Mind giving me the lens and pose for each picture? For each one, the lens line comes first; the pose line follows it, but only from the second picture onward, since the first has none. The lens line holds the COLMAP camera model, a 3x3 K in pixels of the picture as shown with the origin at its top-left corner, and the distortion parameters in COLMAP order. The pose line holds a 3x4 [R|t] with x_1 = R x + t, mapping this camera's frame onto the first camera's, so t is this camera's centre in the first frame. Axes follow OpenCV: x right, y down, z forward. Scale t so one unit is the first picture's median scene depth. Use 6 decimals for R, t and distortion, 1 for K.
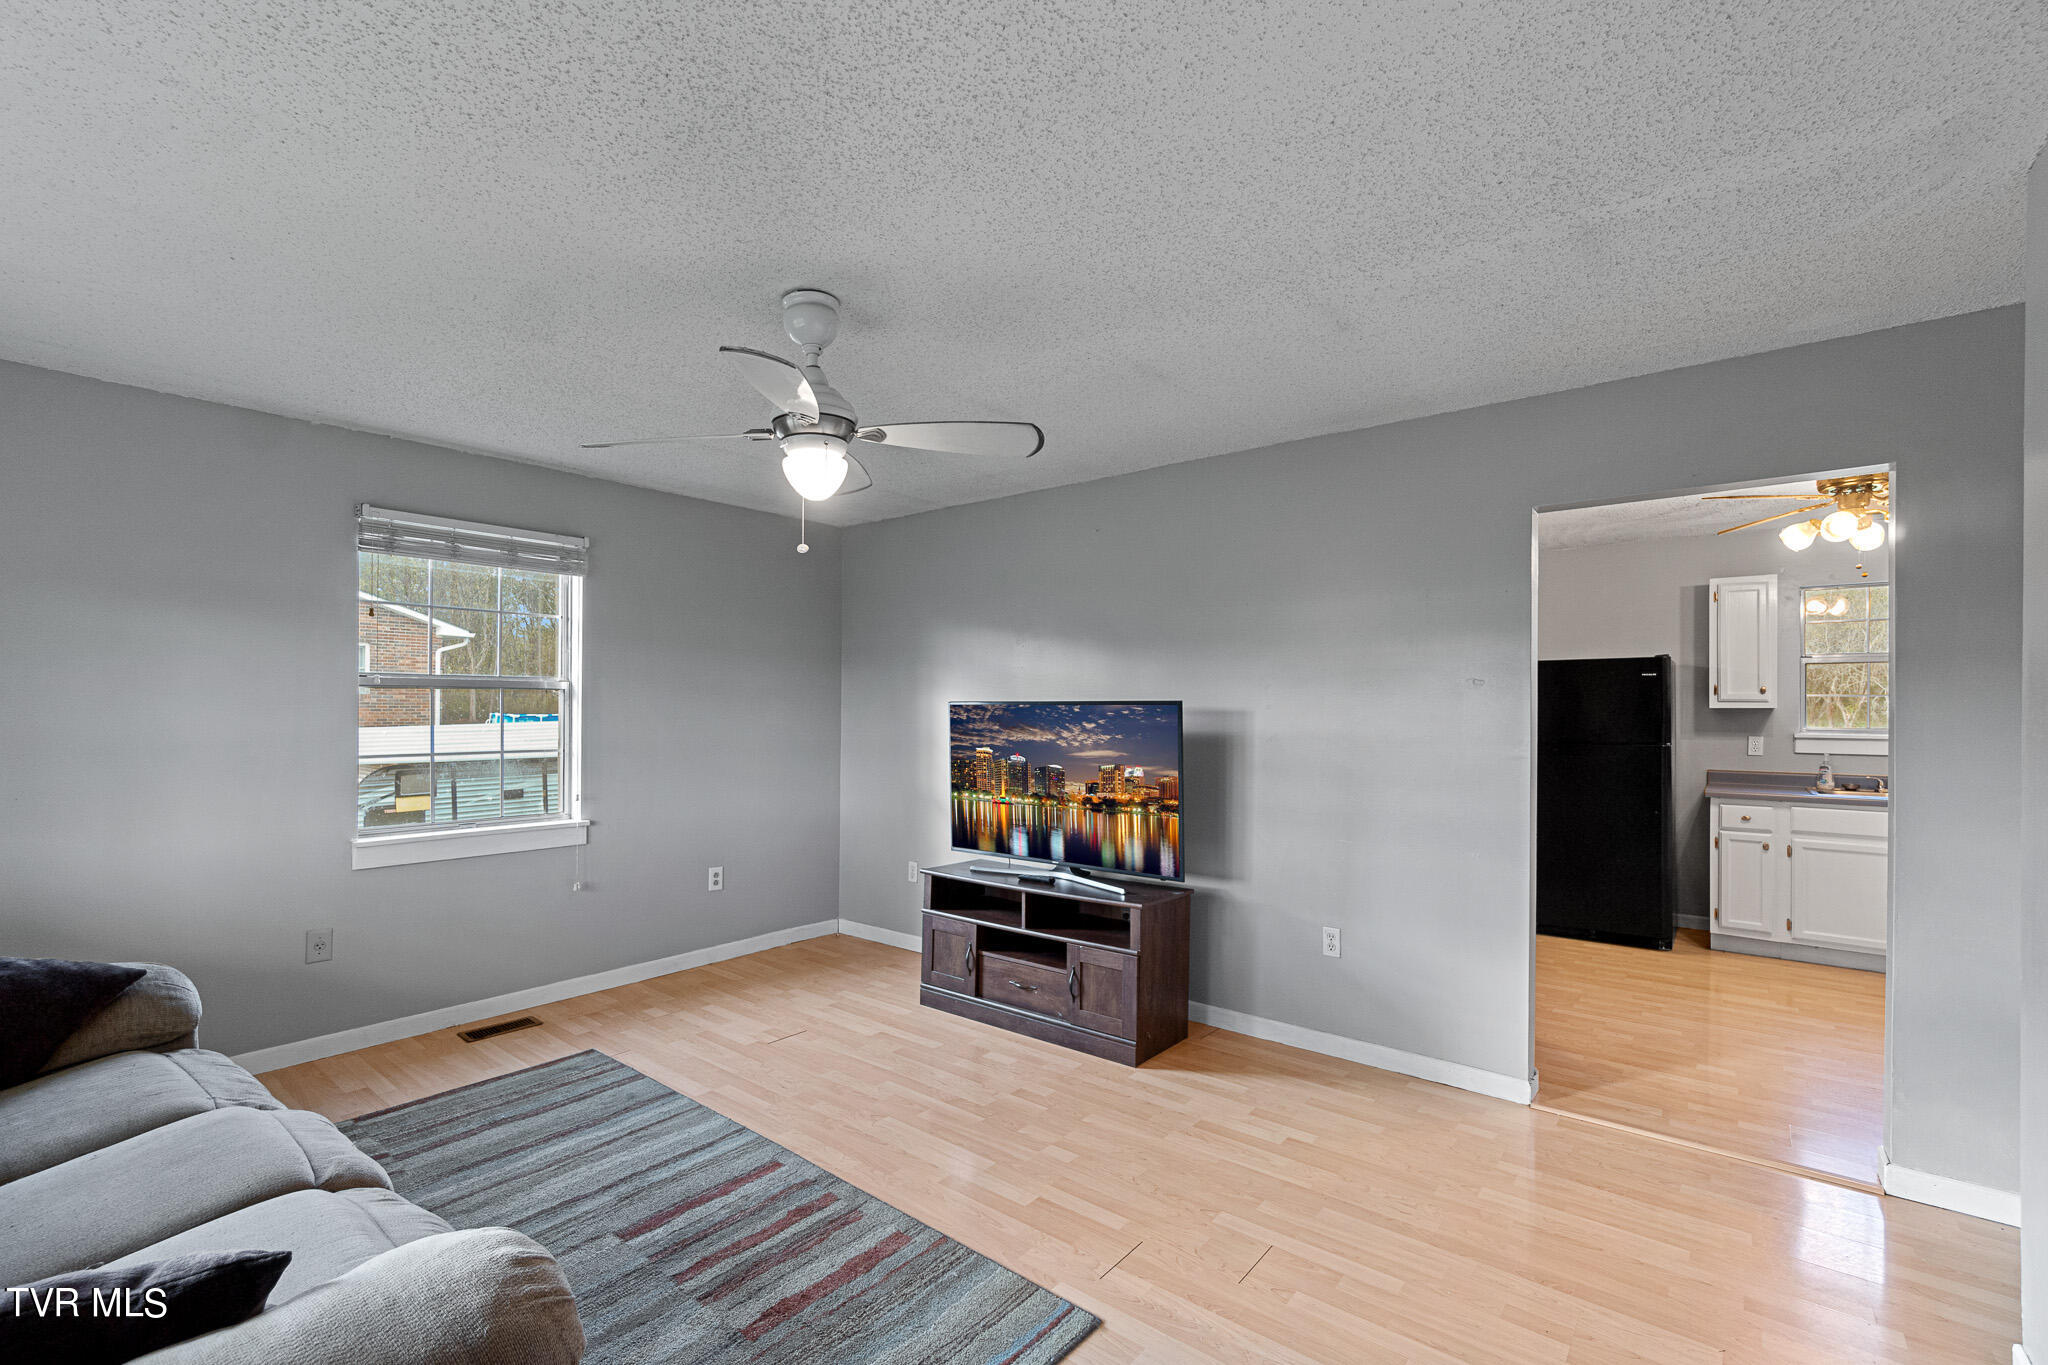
lens RADIAL K [[891.6, 0, 1015.3], [0, 891.6, 696.2], [0, 0, 1]] dist [-0.000107, 0.000202]
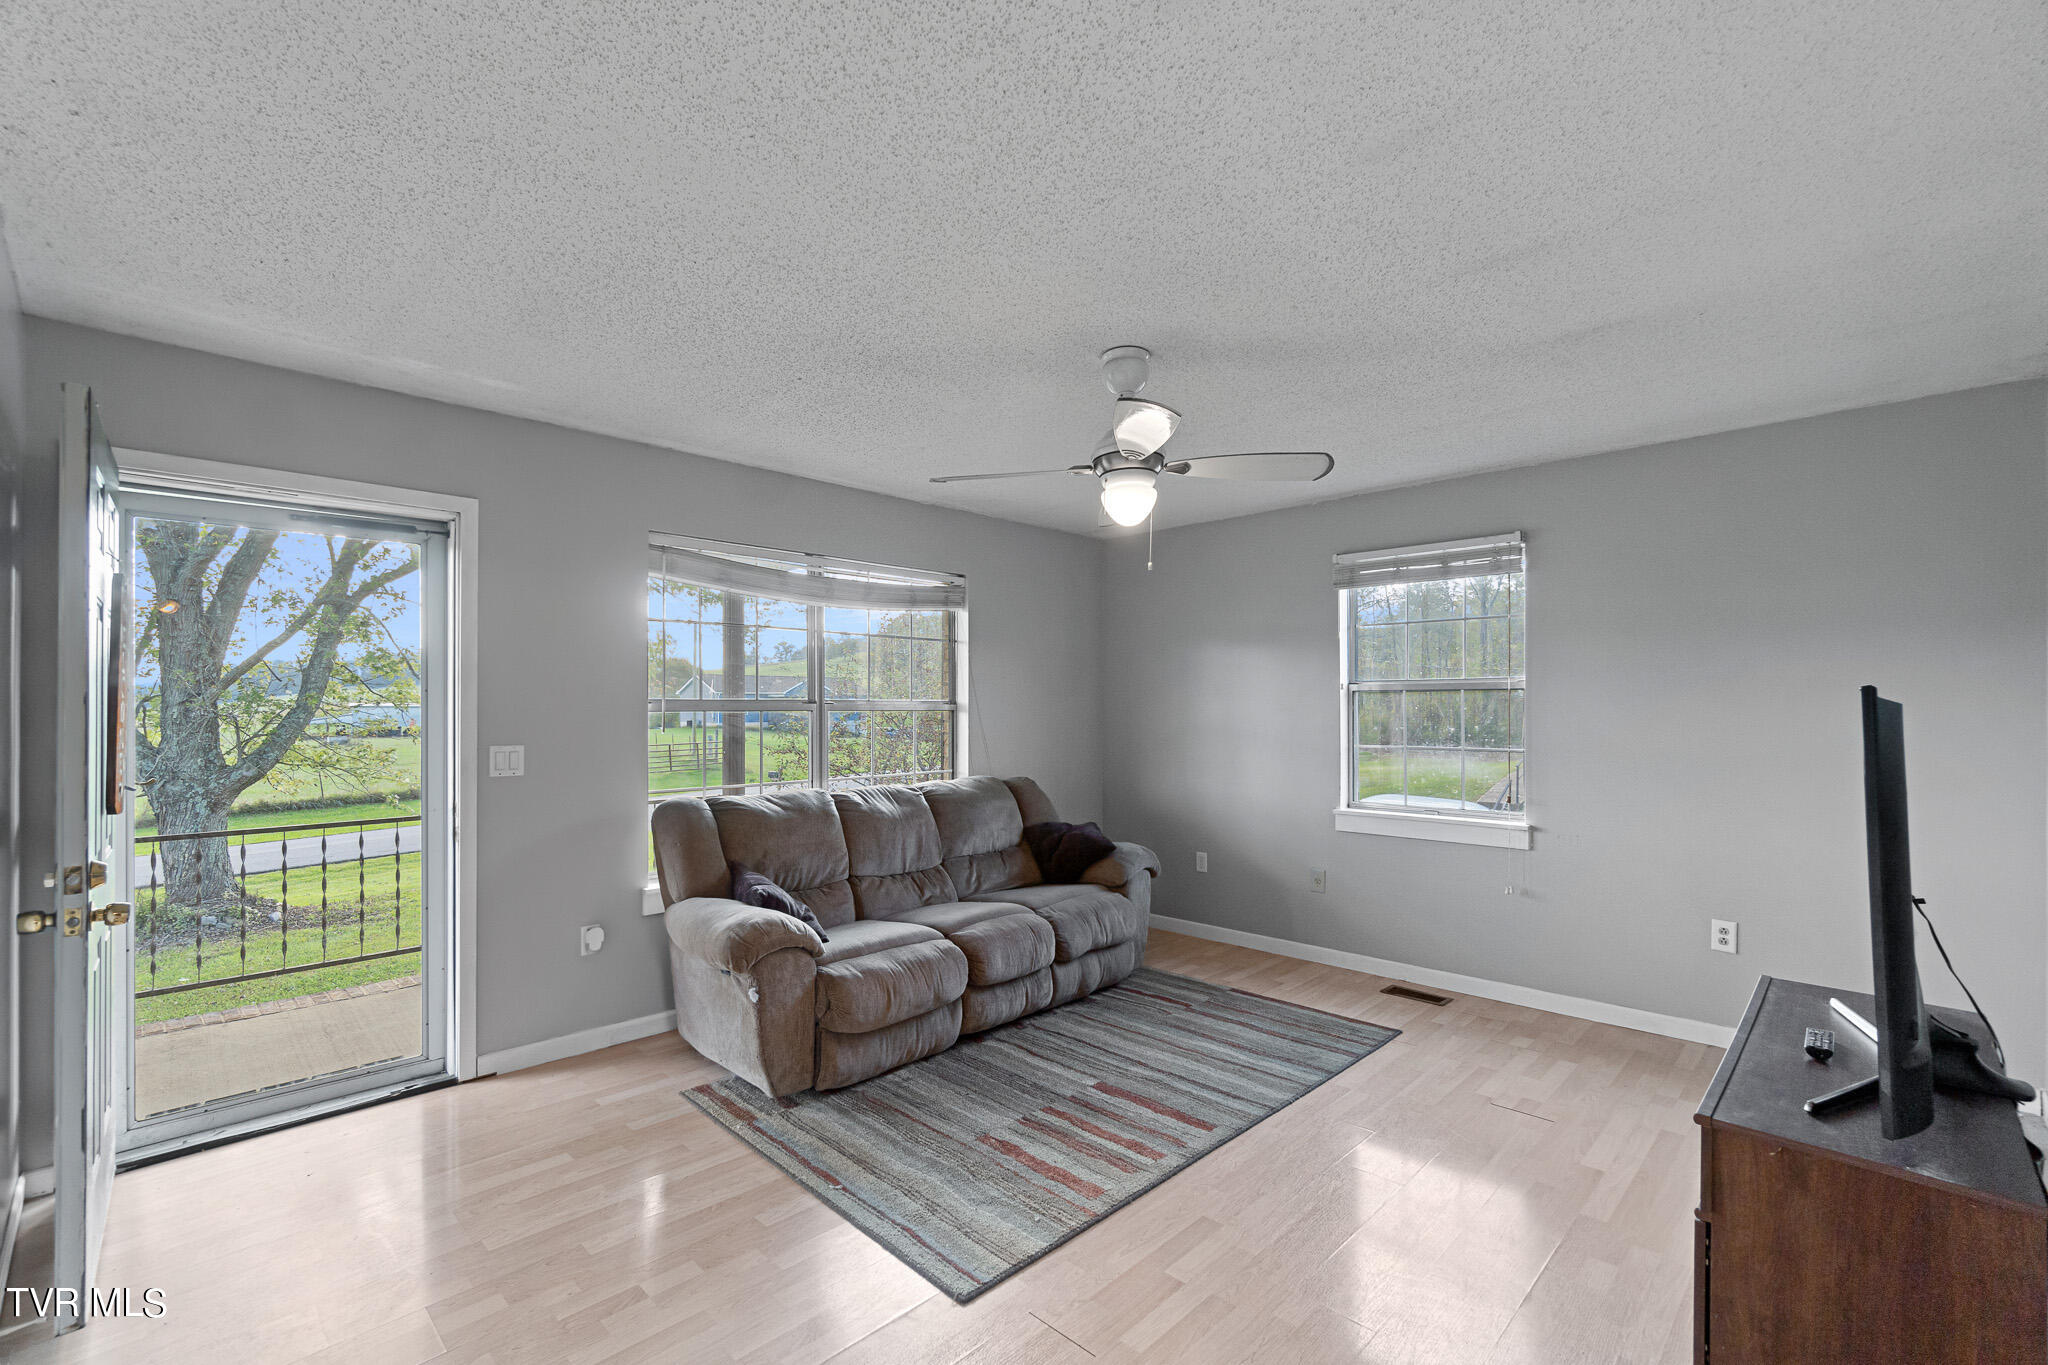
lens RADIAL K [[891.6, 0, 1013.1], [0, 891.6, 696.3], [0, 0, 1]] dist [-0.000107, 0.000202]
pose [[-0.090799, -0.015072, -0.995755, 0.681193], [0.014473, 0.999760, -0.016452, 0.011274], [0.995764, -0.015905, -0.090559, 0.701160]]
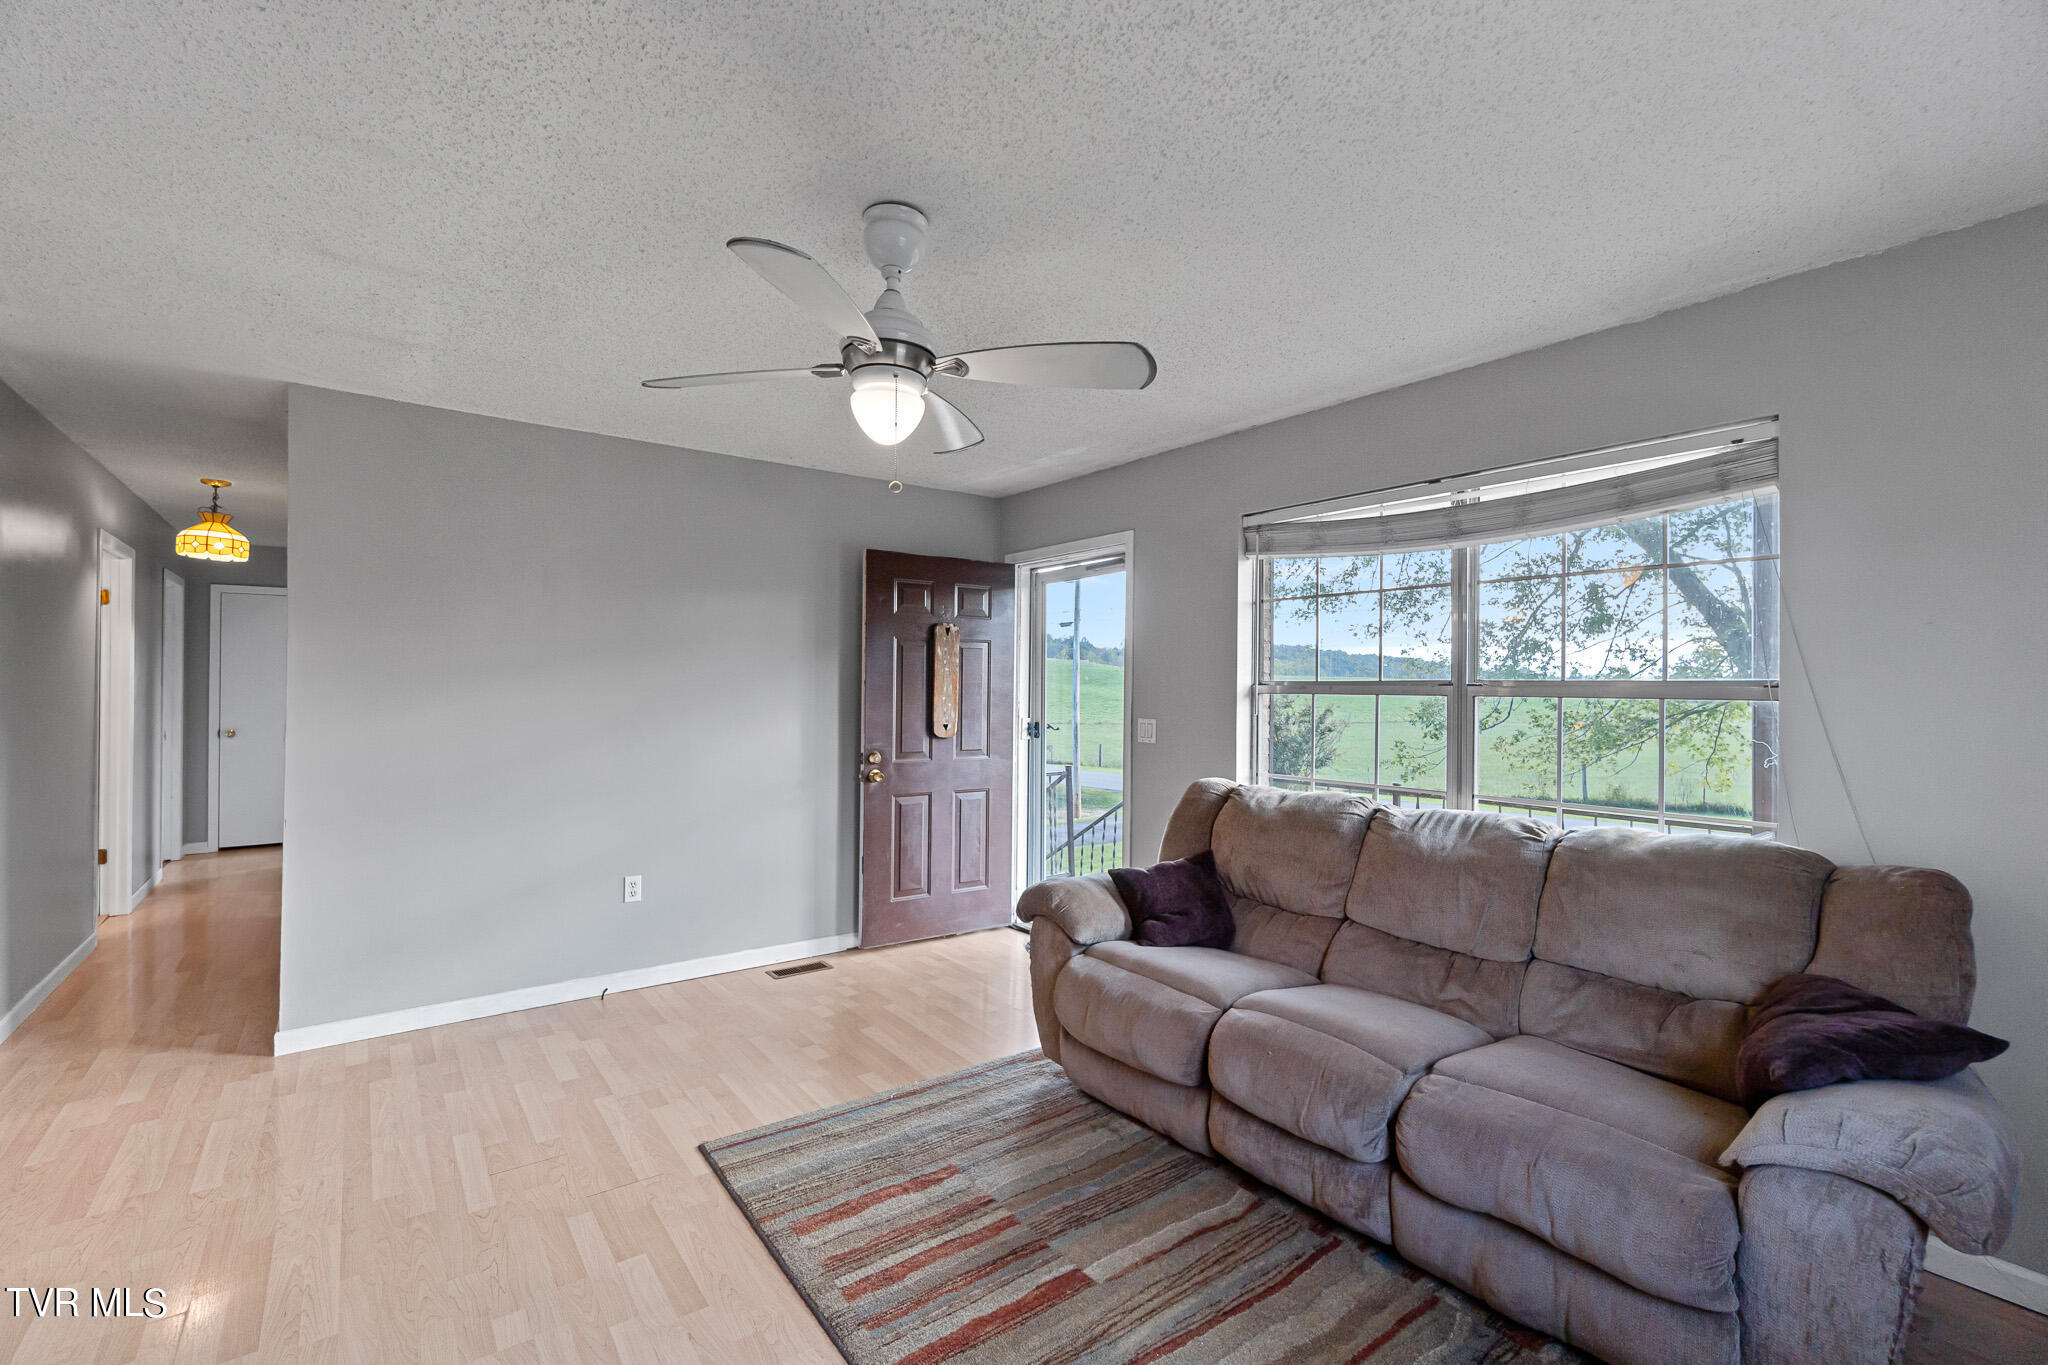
lens RADIAL K [[891.6, 0, 1027.7], [0, 891.6, 685.2], [0, 0, 1]] dist [-0.000107, 0.000202]
pose [[-0.973195, -0.011683, 0.229685, -0.408317], [-0.016231, 0.999708, -0.017922, 0.019634], [-0.229409, -0.021169, -0.973100, 1.323712]]
